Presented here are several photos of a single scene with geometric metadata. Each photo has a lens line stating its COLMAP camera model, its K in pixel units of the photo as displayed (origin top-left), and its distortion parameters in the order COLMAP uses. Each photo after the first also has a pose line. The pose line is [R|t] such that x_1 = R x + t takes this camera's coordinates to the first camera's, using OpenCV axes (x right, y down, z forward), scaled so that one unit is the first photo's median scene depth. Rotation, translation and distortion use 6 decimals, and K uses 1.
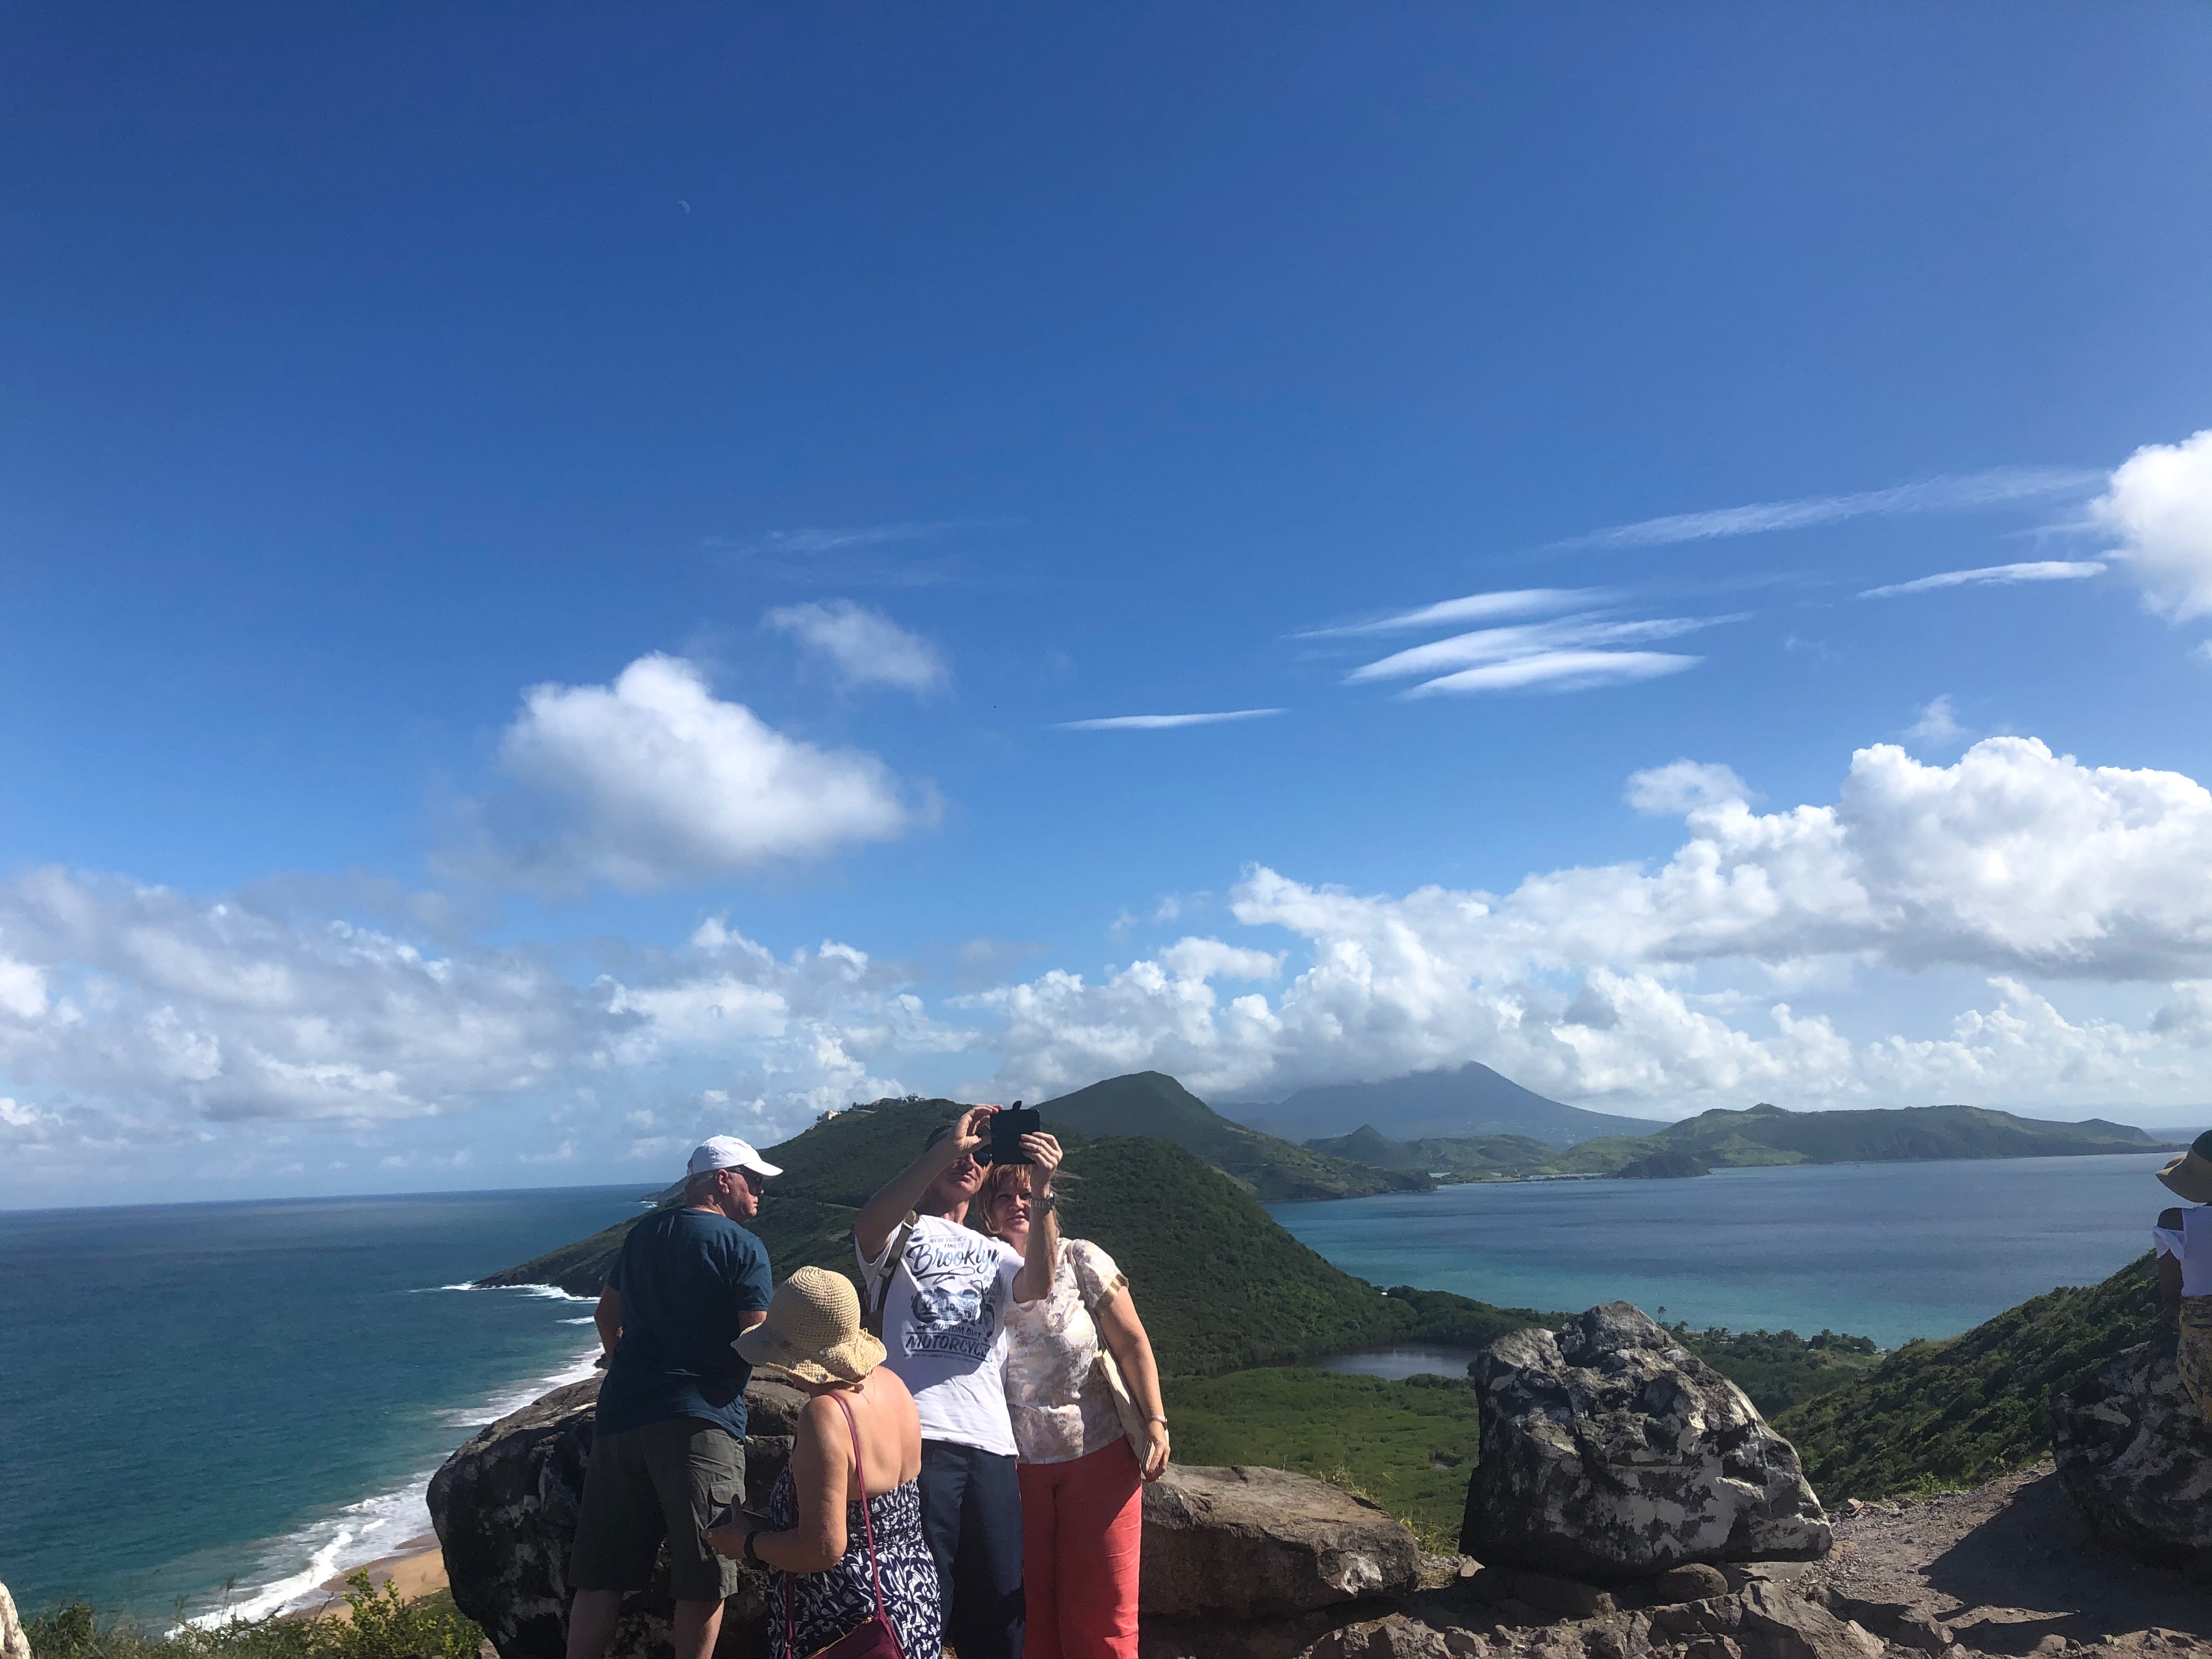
lens RADIAL K [[1837.2, 0, 1071.2], [0, 1837.2, 833.4], [0, 0, 1]] dist [0.027006, -0.023022]
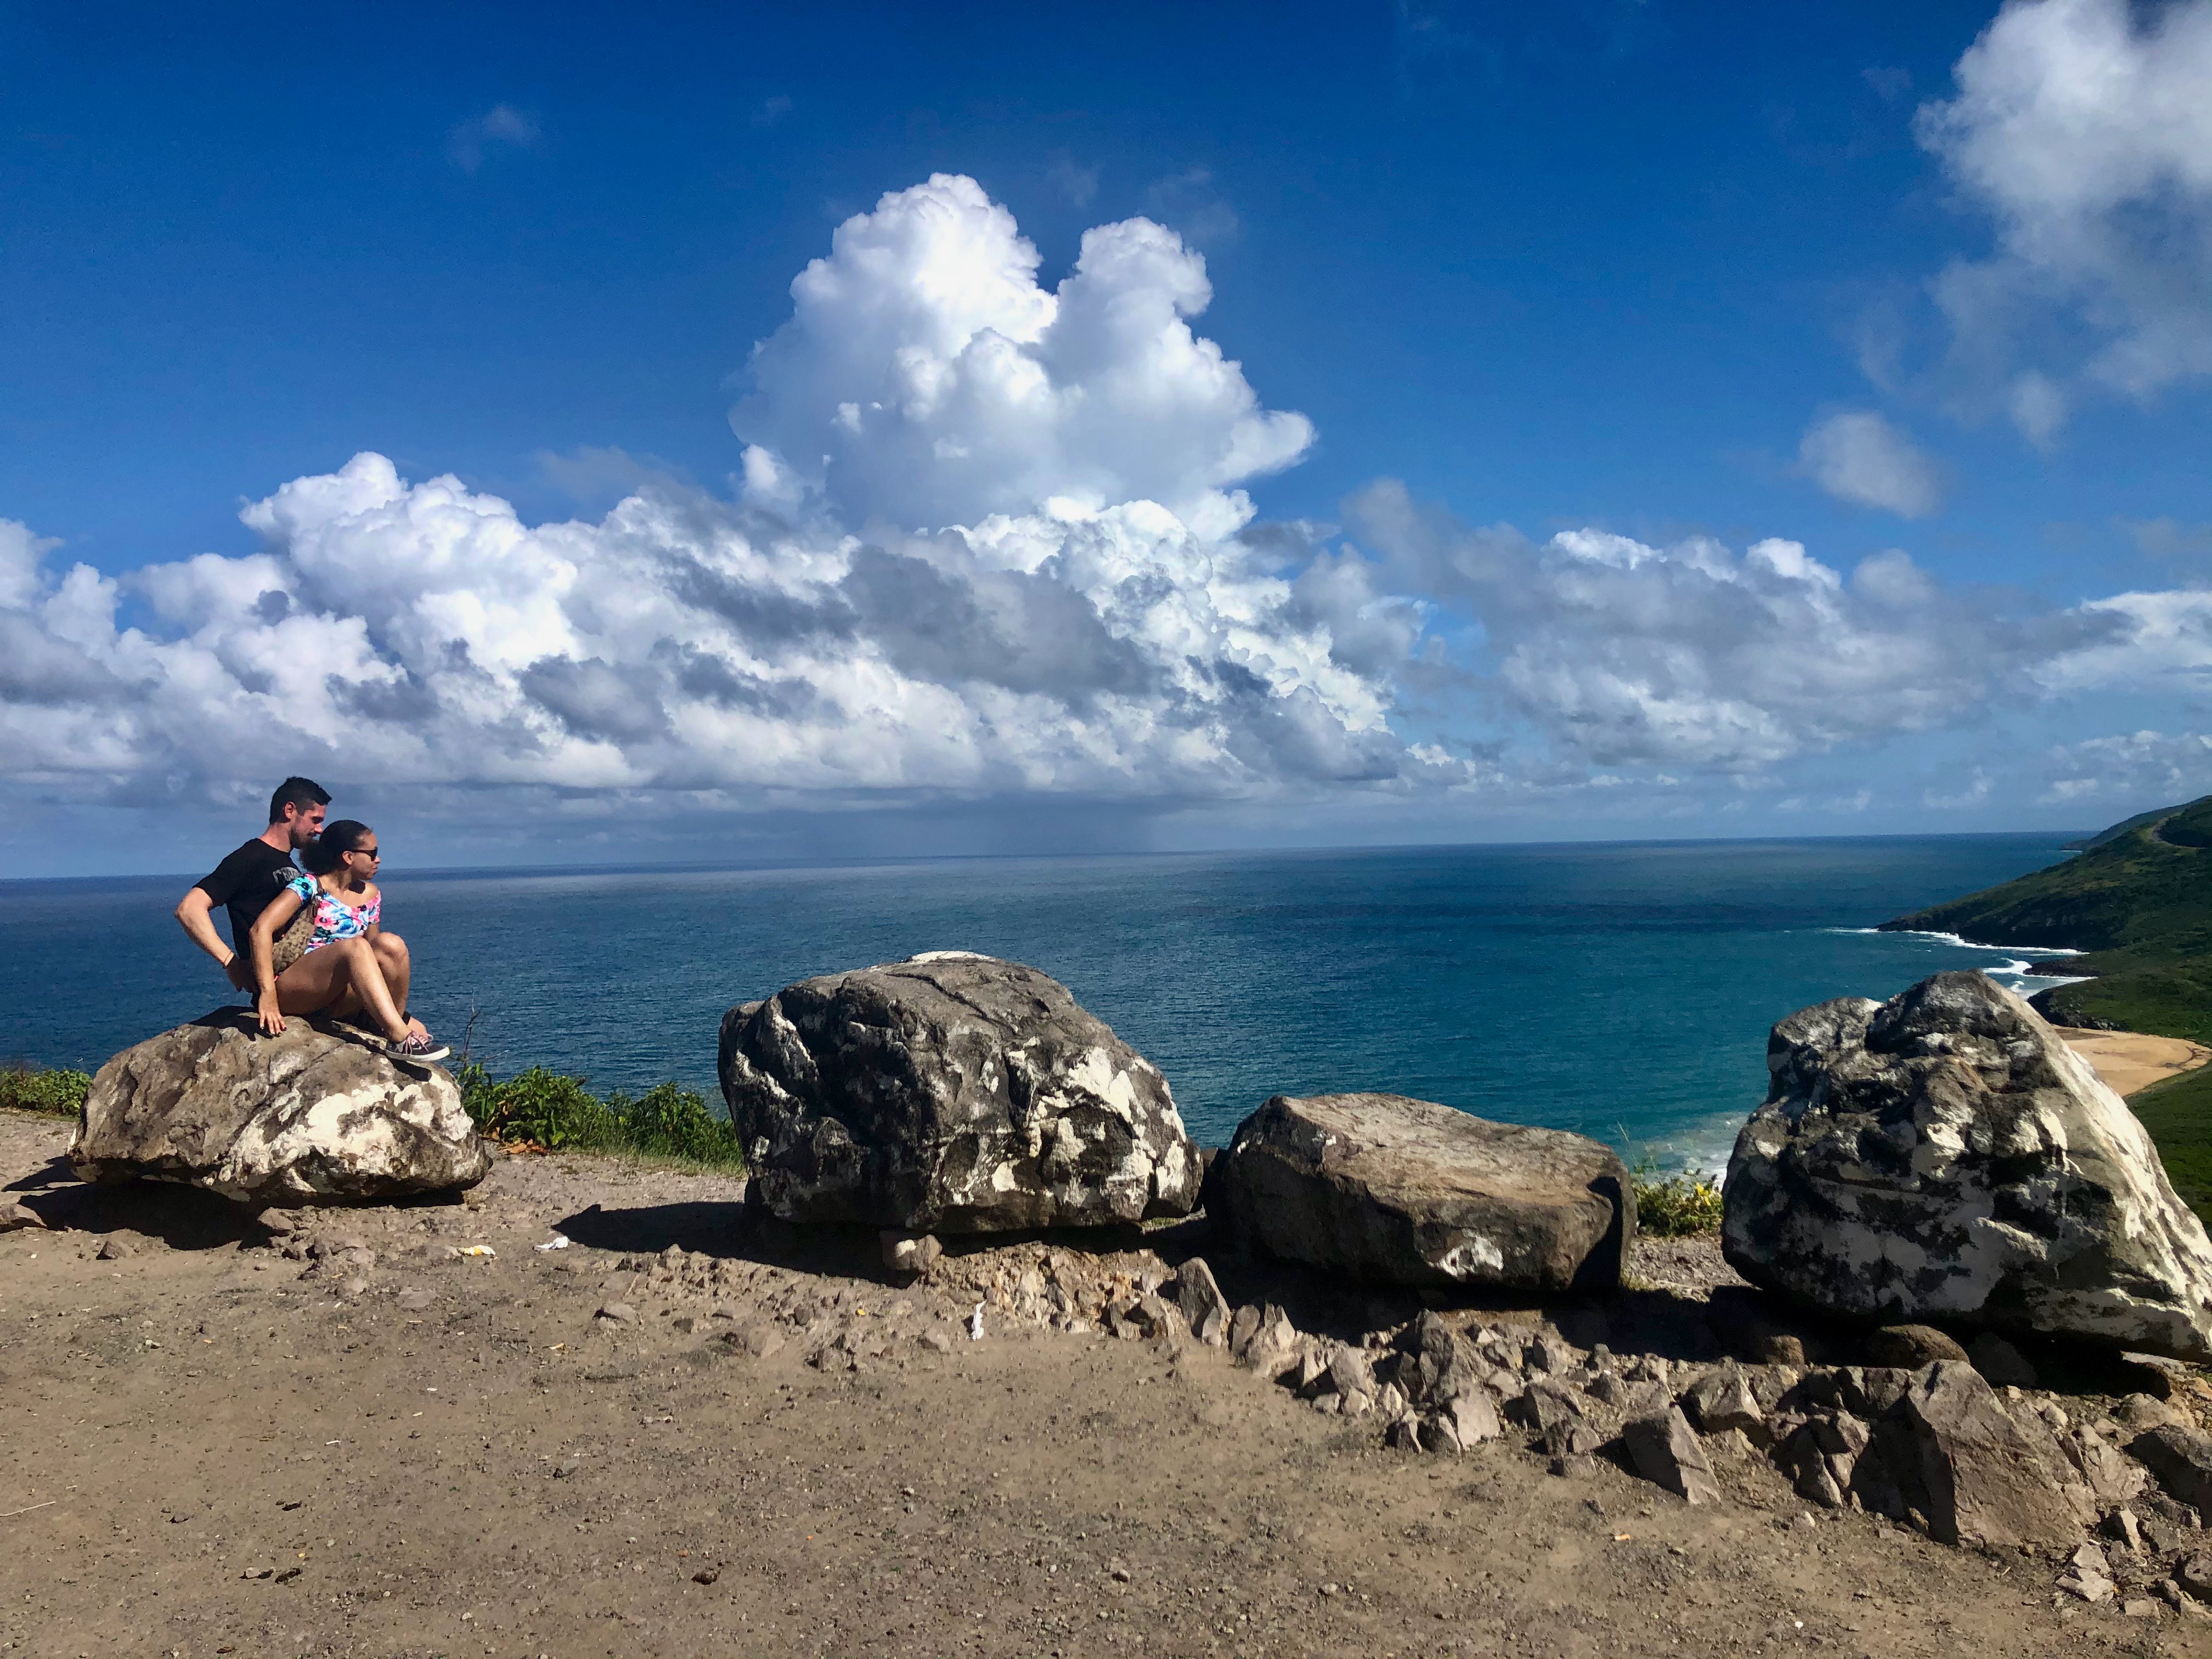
lens RADIAL K [[1837.2, 0, 1126.0], [0, 1837.2, 834.2], [0, 0, 1]] dist [0.027006, -0.023022]
pose [[0.756120, 0.021080, -0.654093, 0.561292], [0.103819, 0.982960, 0.151692, 0.068527], [0.646146, -0.182604, 0.741048, 0.305820]]
